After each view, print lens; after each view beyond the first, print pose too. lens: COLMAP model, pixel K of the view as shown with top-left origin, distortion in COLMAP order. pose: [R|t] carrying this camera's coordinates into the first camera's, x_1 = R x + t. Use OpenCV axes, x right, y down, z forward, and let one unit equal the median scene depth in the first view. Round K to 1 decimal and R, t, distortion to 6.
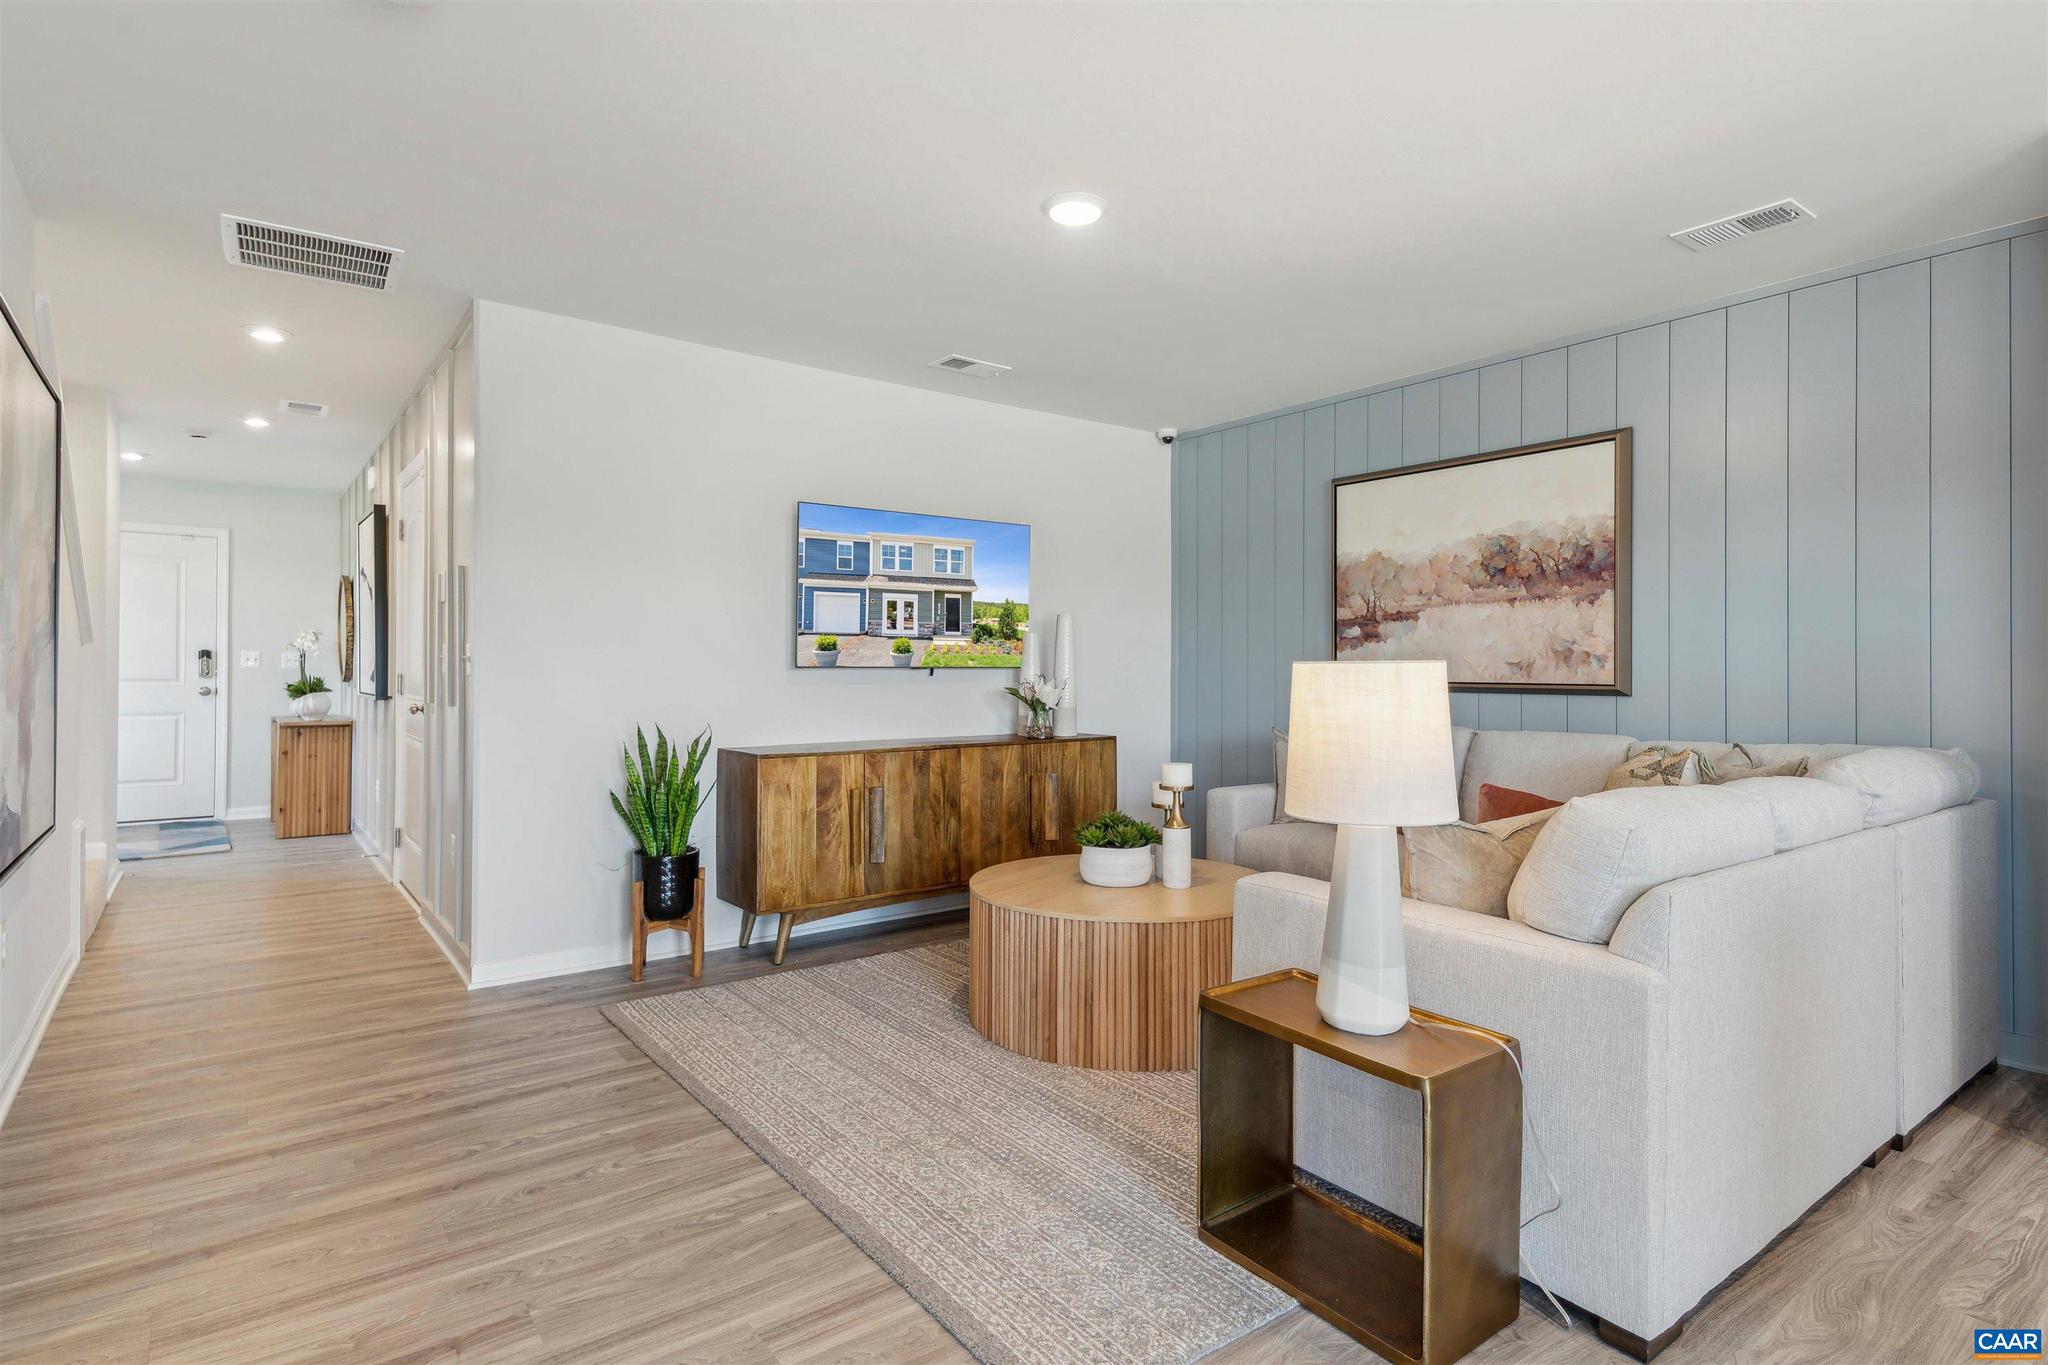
lens RADIAL K [[1035.6, 0, 1012.7], [0, 1035.6, 660.4], [0, 0, 1]] dist [0.037984, -0.005399]
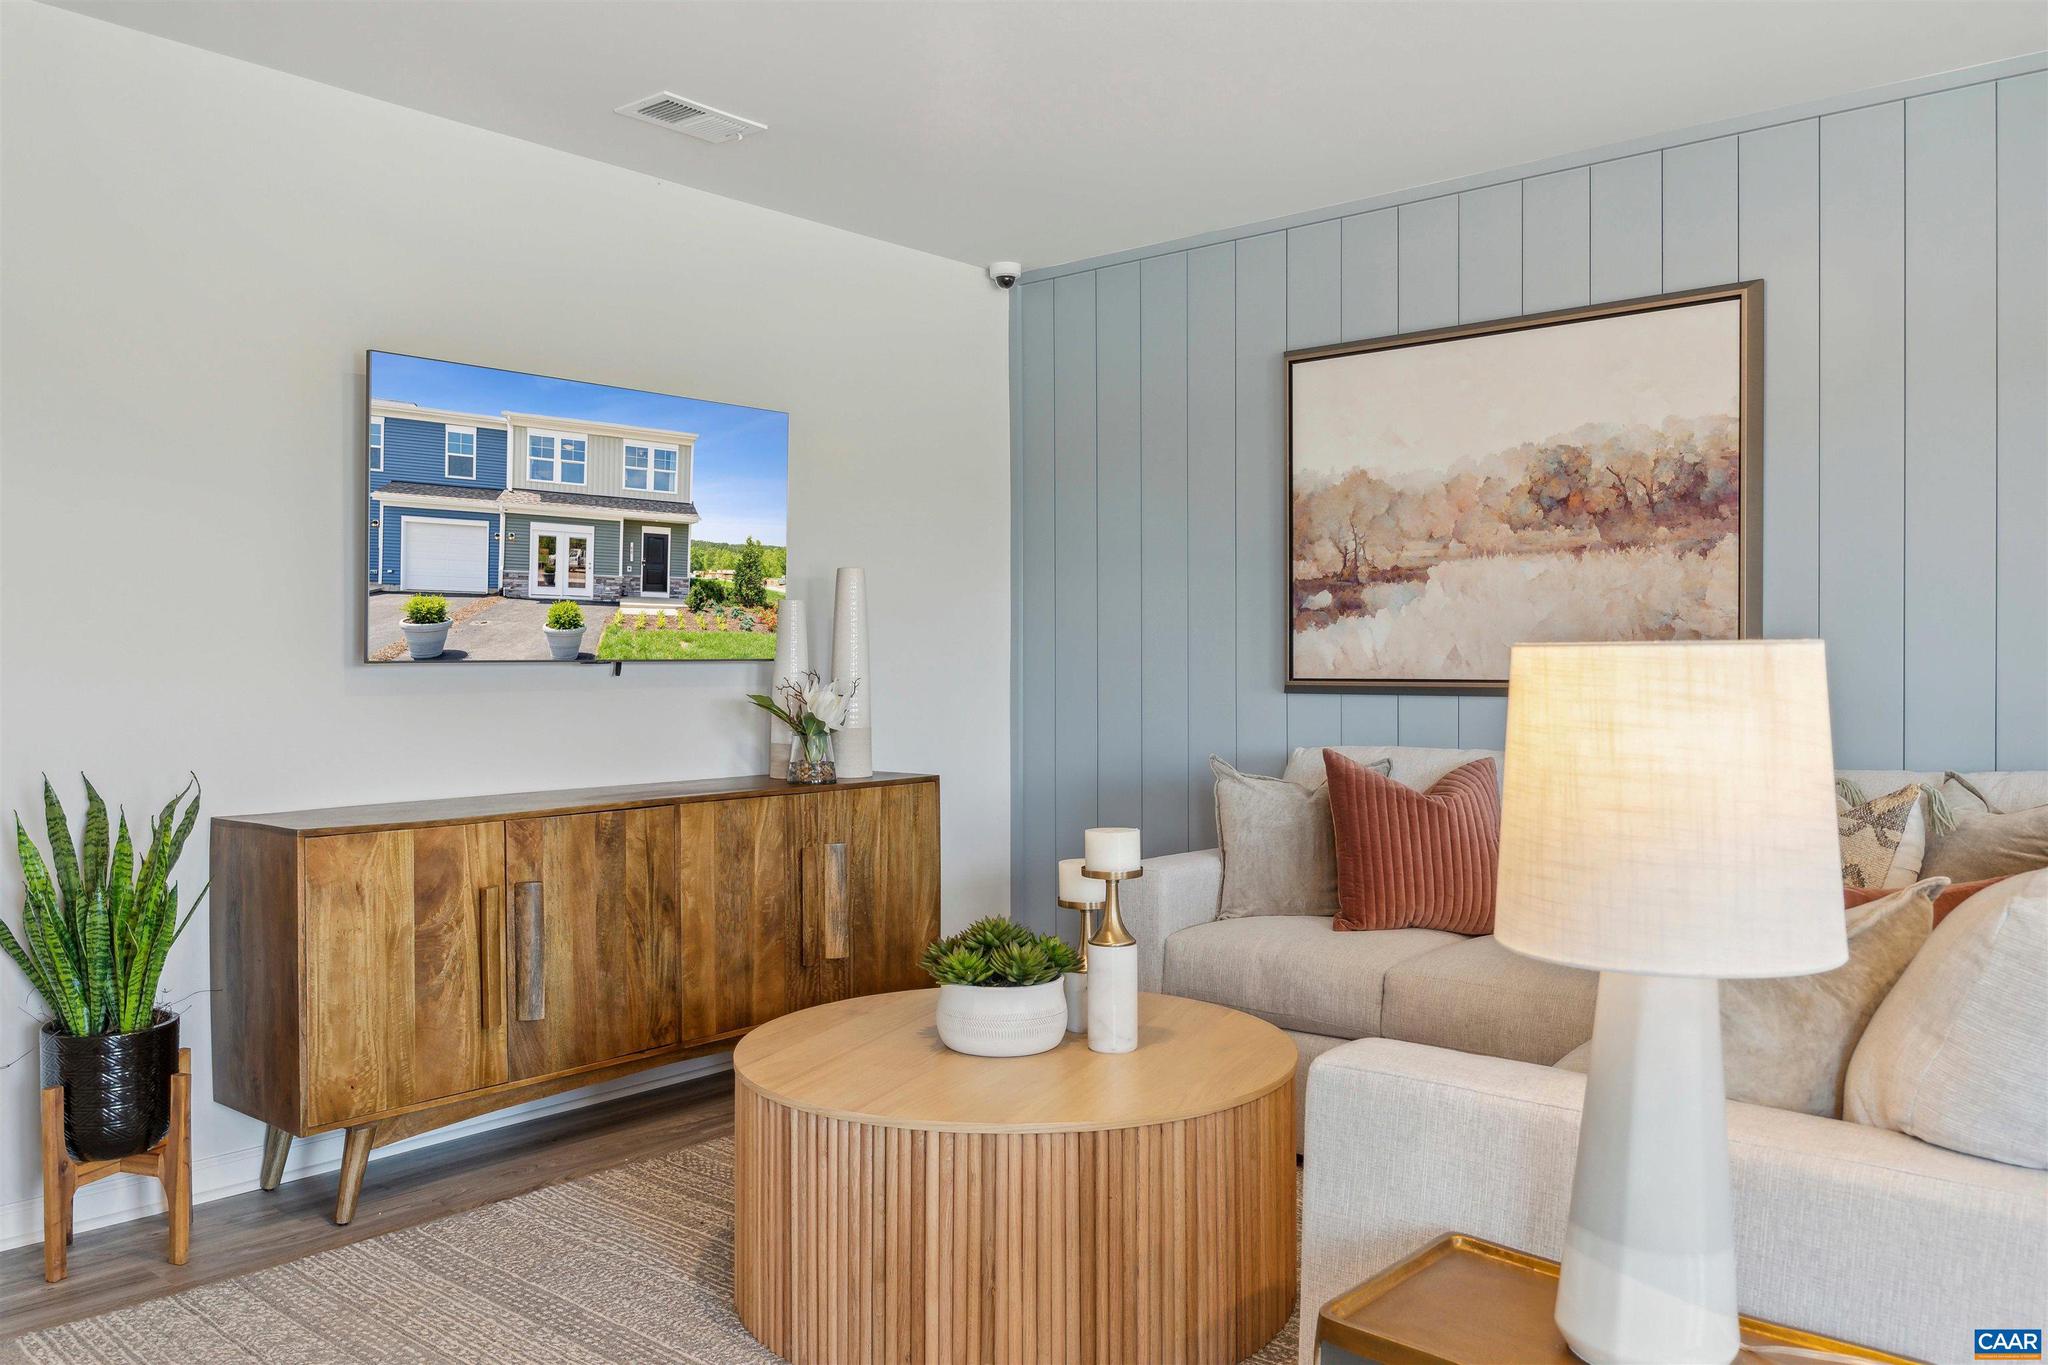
lens RADIAL K [[1545.8, 0, 999.5], [0, 1545.8, 673.9], [0, 0, 1]] dist [0.003067, -0.031105]
pose [[0.977187, -0.005496, 0.212311, -0.063375], [0.002168, 0.999871, 0.015908, 0.001980], [-0.212371, -0.015085, 0.977073, 0.166875]]
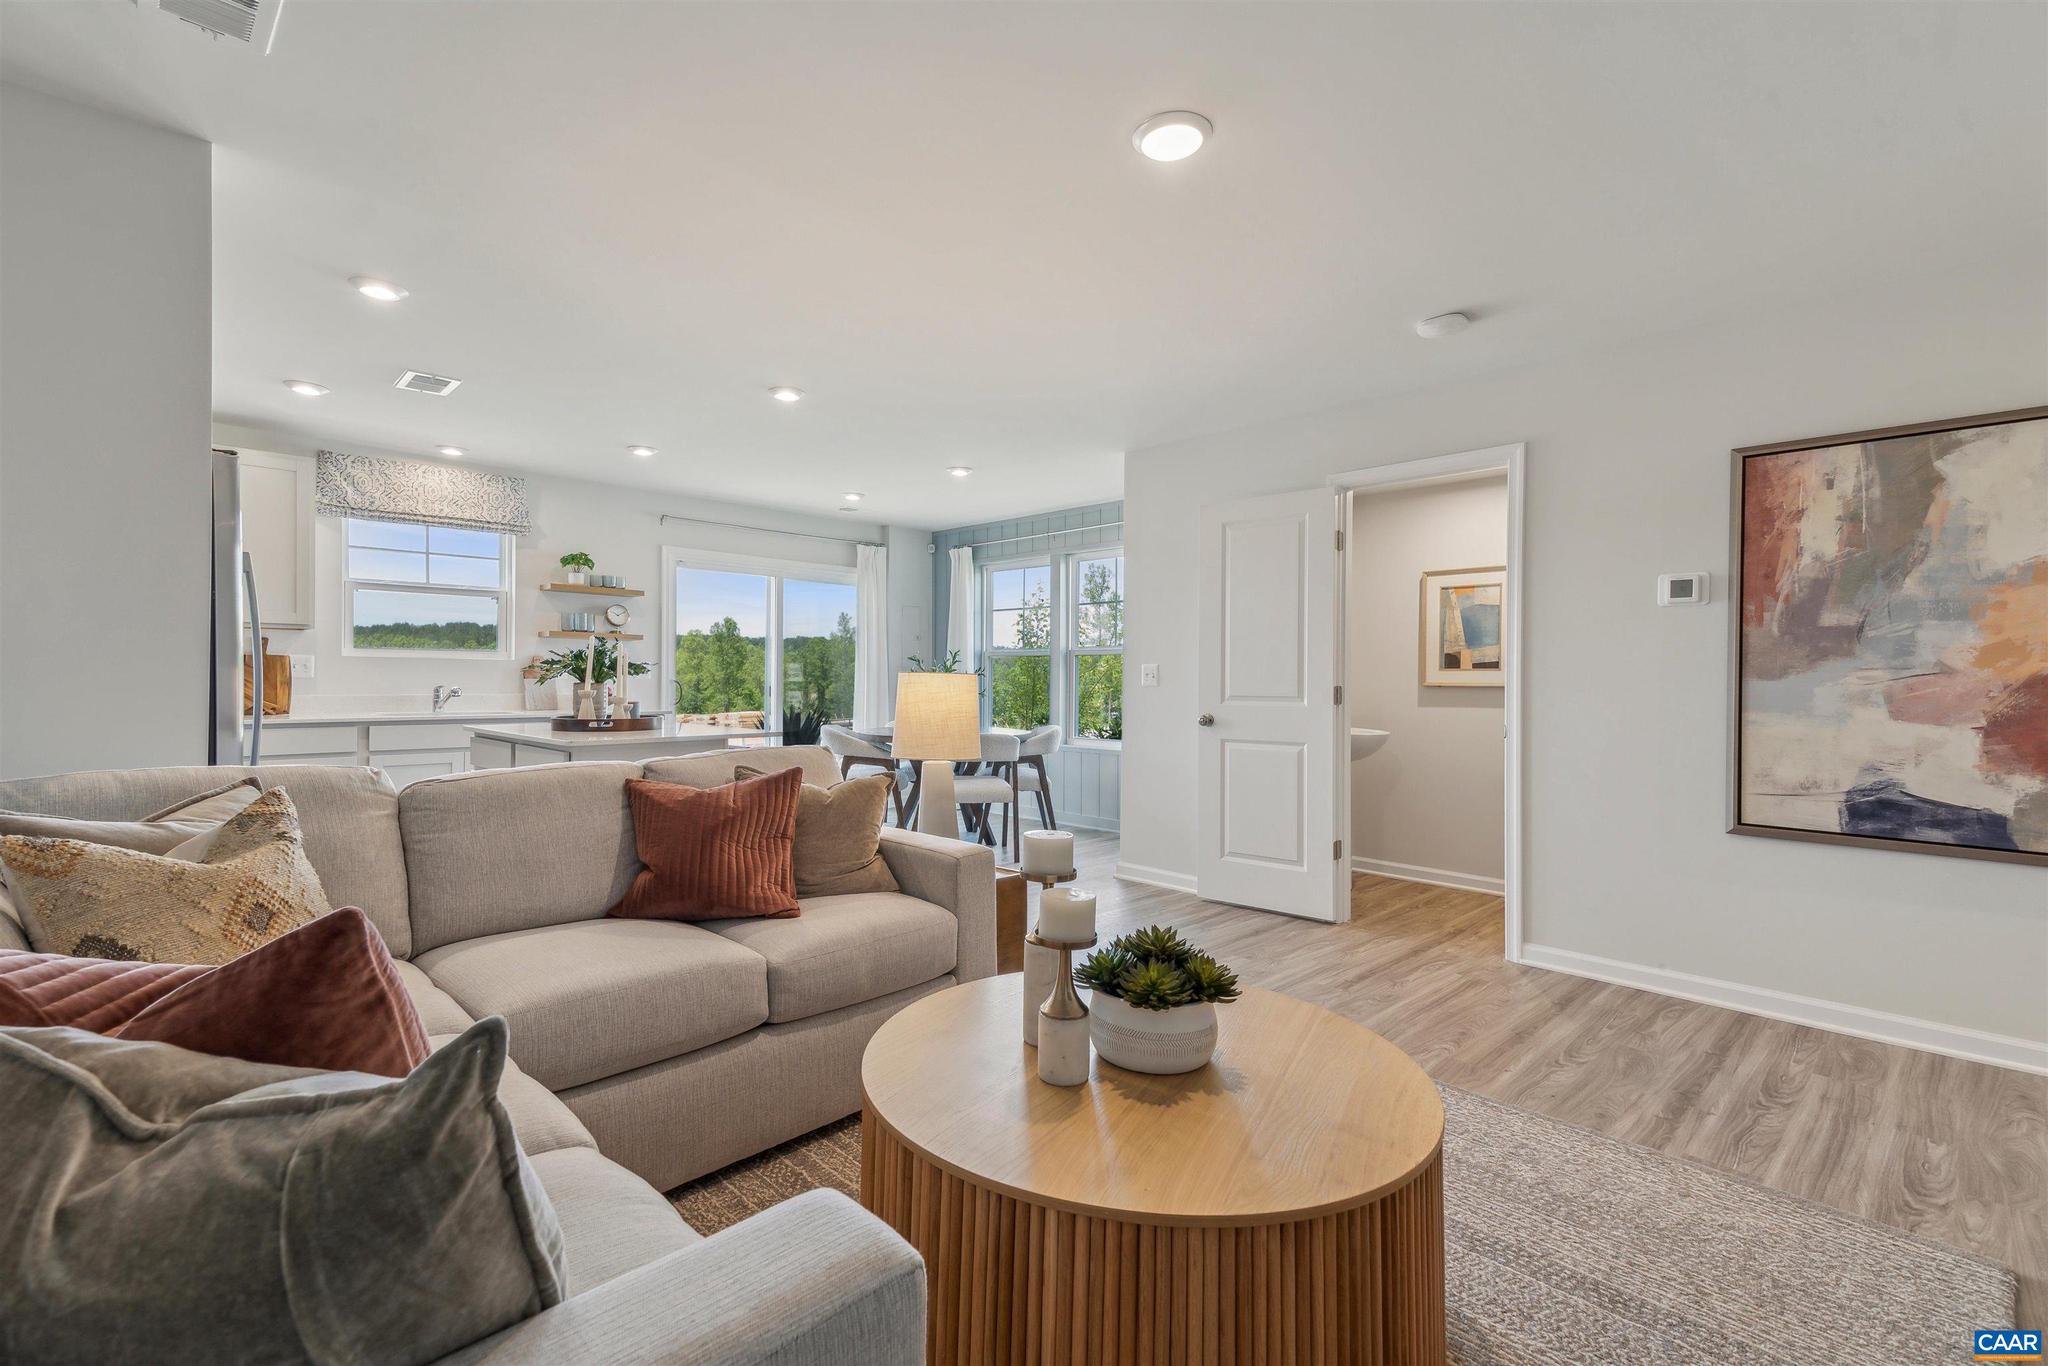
lens RADIAL K [[952.1, 0, 1022.1], [0, 952.1, 682.6], [0, 0, 1]] dist [0.022388, -0.002452]
pose [[-0.989594, -0.013231, -0.143280, 0.211228], [-0.011815, 0.999873, -0.010731, 0.013644], [0.143404, -0.008927, -0.989624, 1.285868]]
